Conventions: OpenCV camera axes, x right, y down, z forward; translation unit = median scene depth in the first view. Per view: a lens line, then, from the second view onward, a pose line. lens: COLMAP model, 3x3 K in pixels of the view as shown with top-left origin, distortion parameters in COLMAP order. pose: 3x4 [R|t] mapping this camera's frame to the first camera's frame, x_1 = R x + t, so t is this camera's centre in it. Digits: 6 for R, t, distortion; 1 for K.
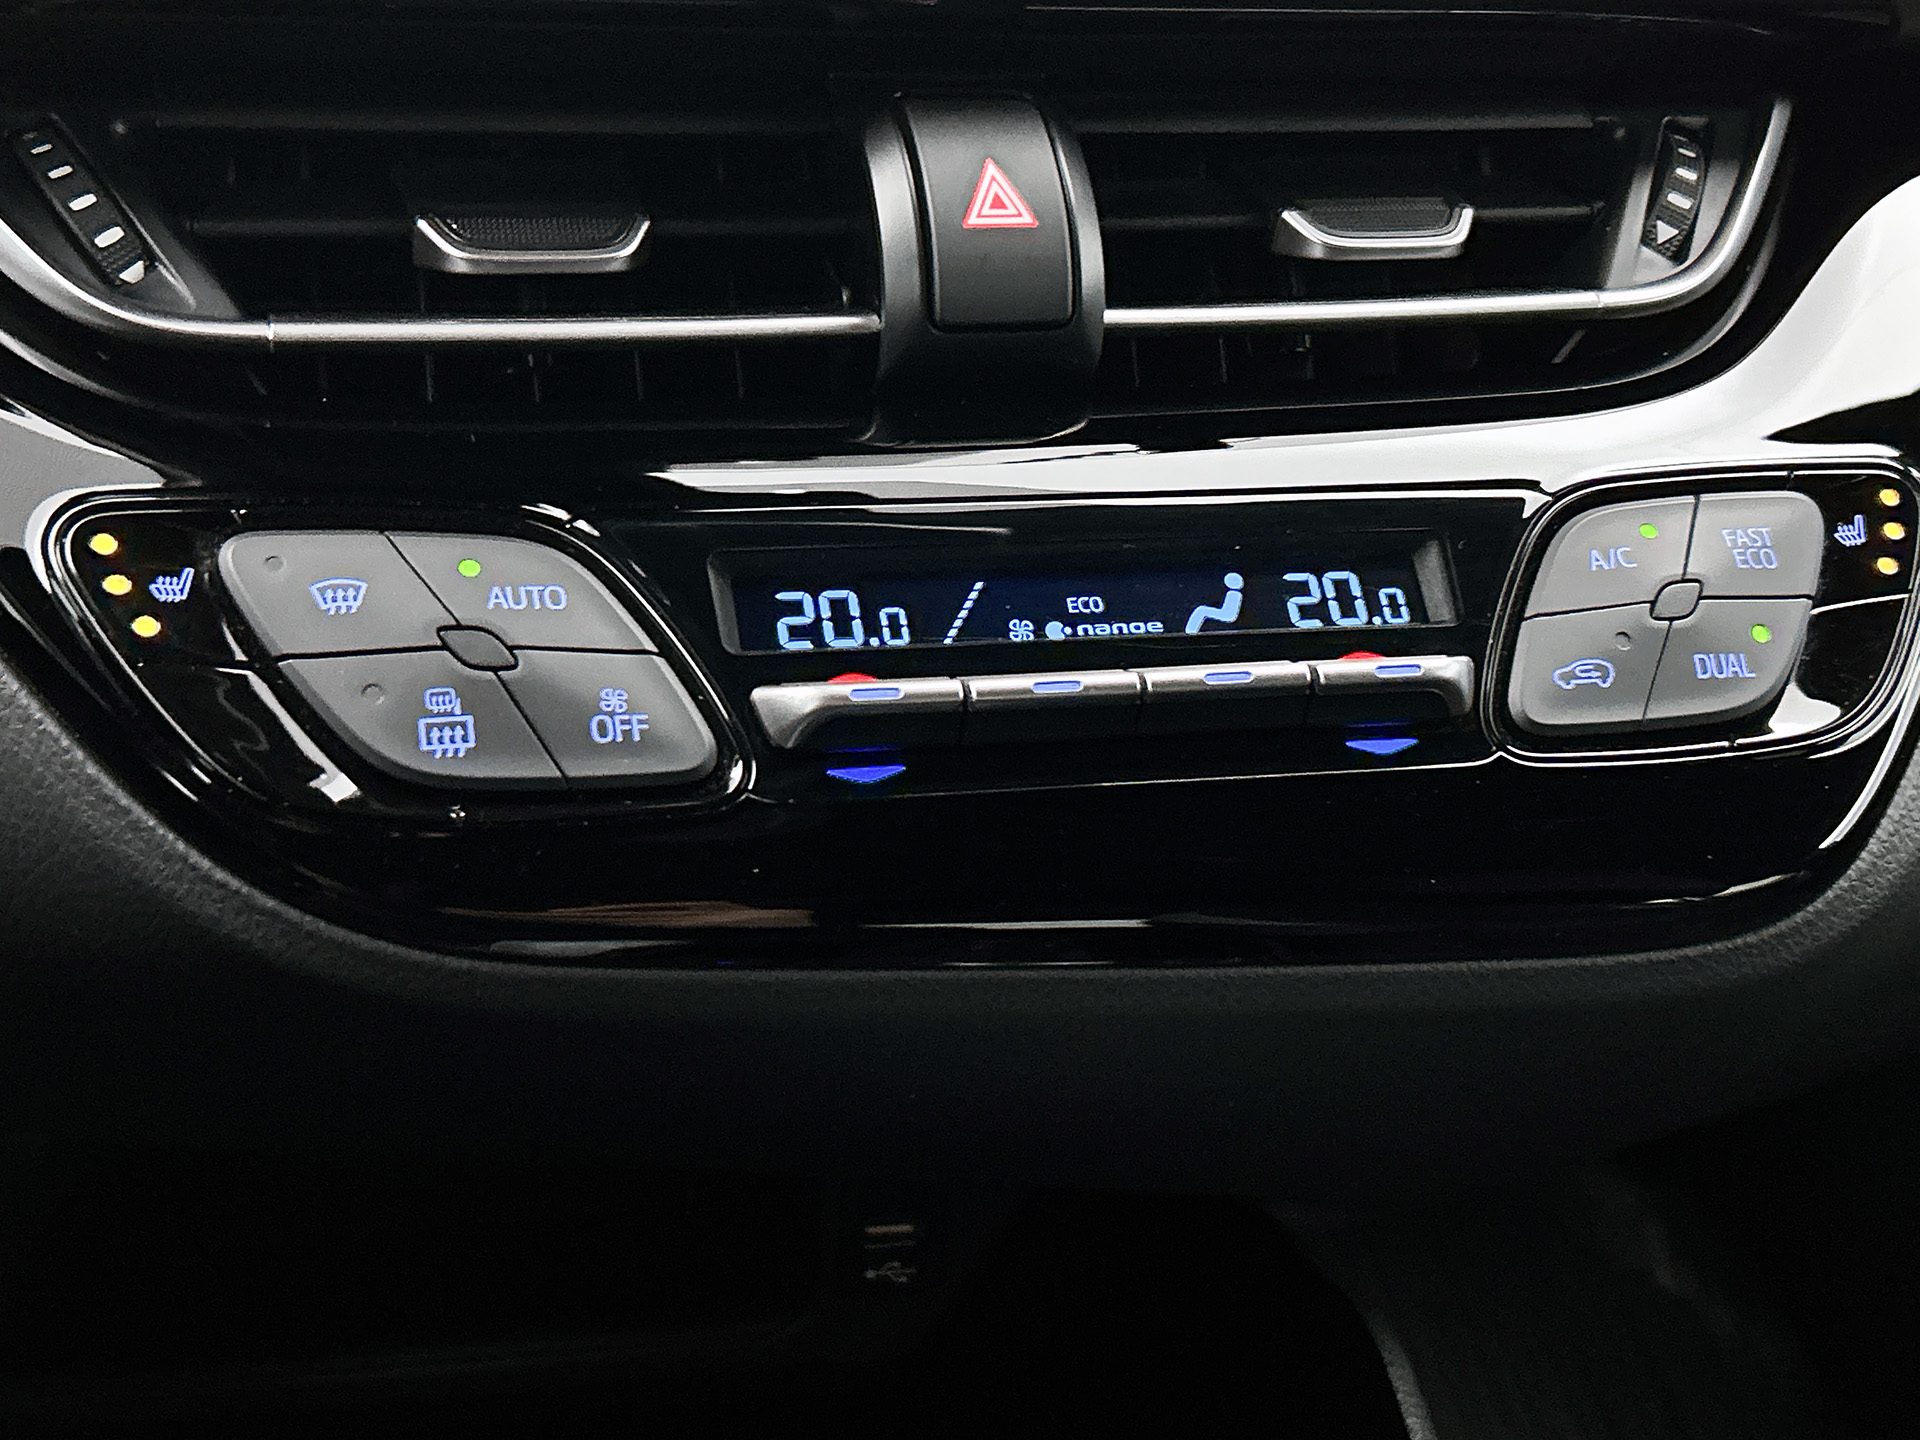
lens RADIAL K [[2611.4, 0, 960.0], [0, 2611.4, 720.0], [0, 0, 1]] dist [0.044243, -0.008201]
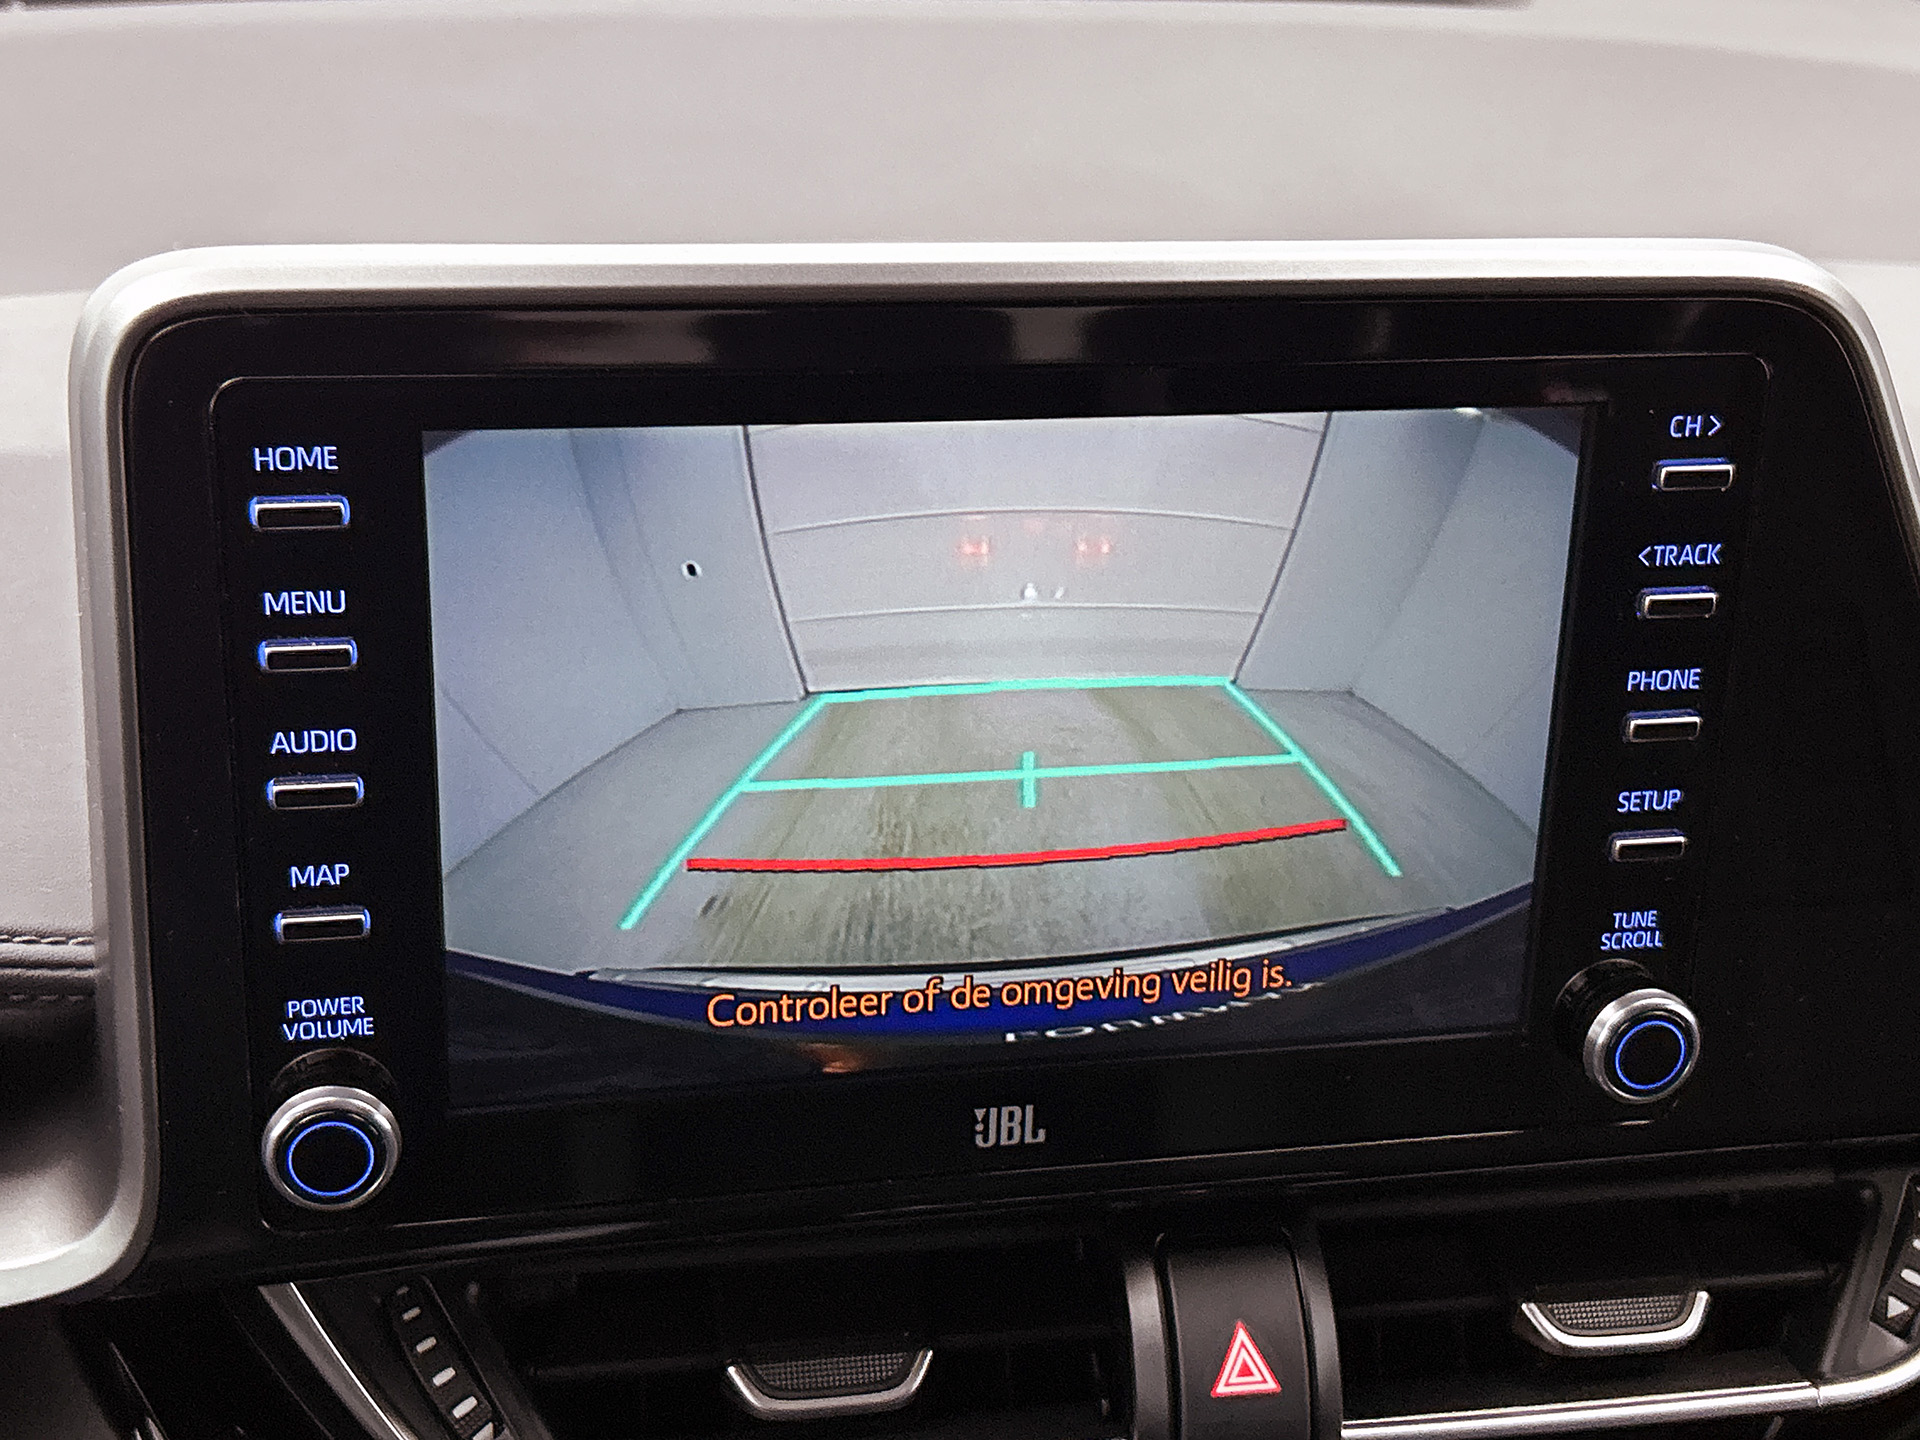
lens RADIAL K [[2611.4, 0, 960.0], [0, 2611.4, 720.0], [0, 0, 1]] dist [0.044243, -0.008201]
pose [[0.990890, 0.065857, -0.117472, 0.007037], [-0.054833, 0.993992, 0.094726, -0.569599], [0.123005, -0.087421, 0.988548, -0.083956]]
